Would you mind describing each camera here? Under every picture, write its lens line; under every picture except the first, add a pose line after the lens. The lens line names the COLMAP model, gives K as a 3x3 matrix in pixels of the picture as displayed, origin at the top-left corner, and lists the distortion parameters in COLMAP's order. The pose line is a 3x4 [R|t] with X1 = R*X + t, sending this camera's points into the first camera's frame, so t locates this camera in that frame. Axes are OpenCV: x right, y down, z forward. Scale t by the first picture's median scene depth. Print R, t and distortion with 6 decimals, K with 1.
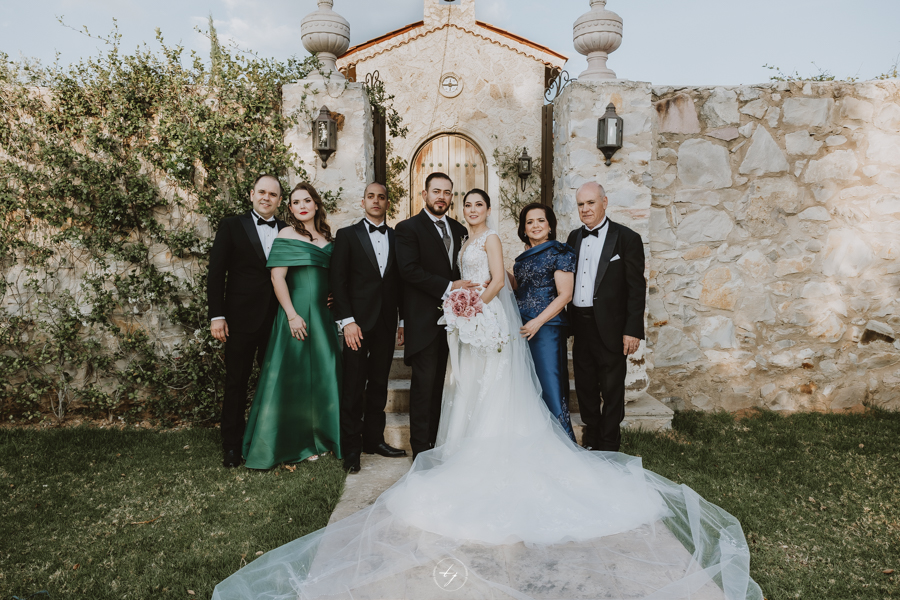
lens RADIAL K [[596.5, 0, 452.3], [0, 596.5, 295.0], [0, 0, 1]] dist [-0.003211, 0.002892]
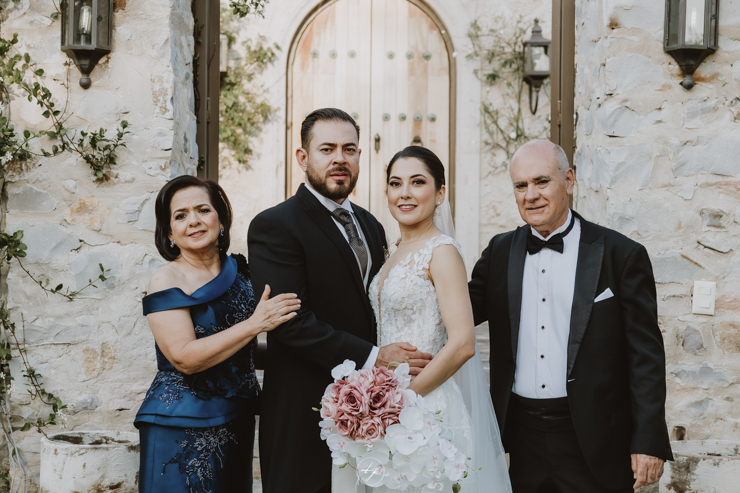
lens RADIAL K [[1323.2, 0, 373.4], [0, 1323.2, 247.8], [0, 0, 1]] dist [0.034325, 0.000000]
pose [[0.999951, 0.008534, -0.005015, 0.018618], [-0.008850, 0.997737, -0.066648, -0.018673], [0.004435, 0.066689, 0.997764, -0.033916]]
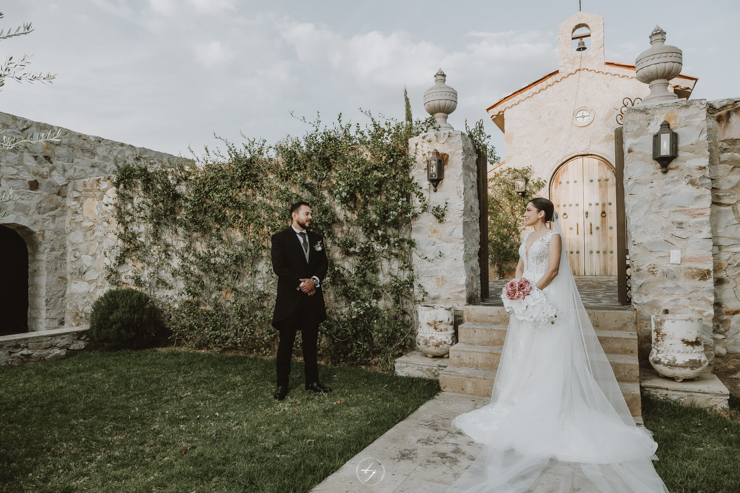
lens RADIAL K [[460.0, 0, 374.3], [0, 460.0, 245.7], [0, 0, 1]] dist [-0.004049, -0.000728]
pose [[0.899677, -0.018059, -0.436183, 0.131267], [-0.022027, 0.995993, -0.086671, 0.014636], [0.436001, 0.087584, 0.895674, -0.040508]]
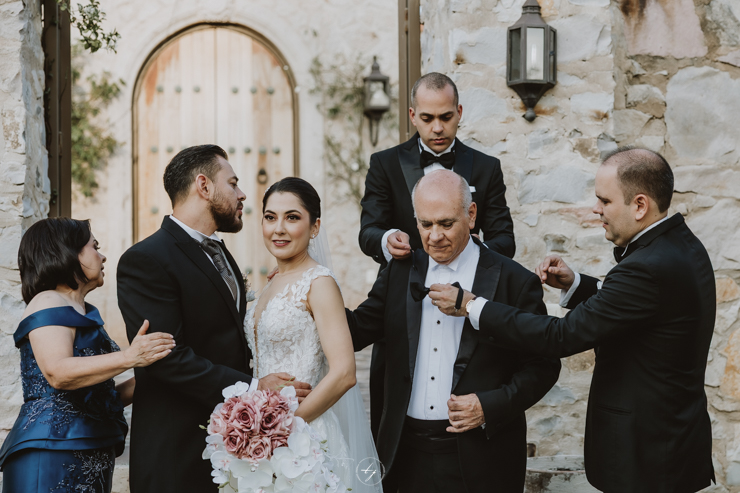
lens RADIAL K [[1278.3, 0, 398.7], [0, 1278.3, 234.1], [0, 0, 1]] dist [0.033523, 0.000000]
pose [[0.990991, -0.008434, 0.133665, 0.009882], [0.021714, 0.994929, -0.098210, -0.020217], [-0.132159, 0.100228, 0.986148, -0.022122]]
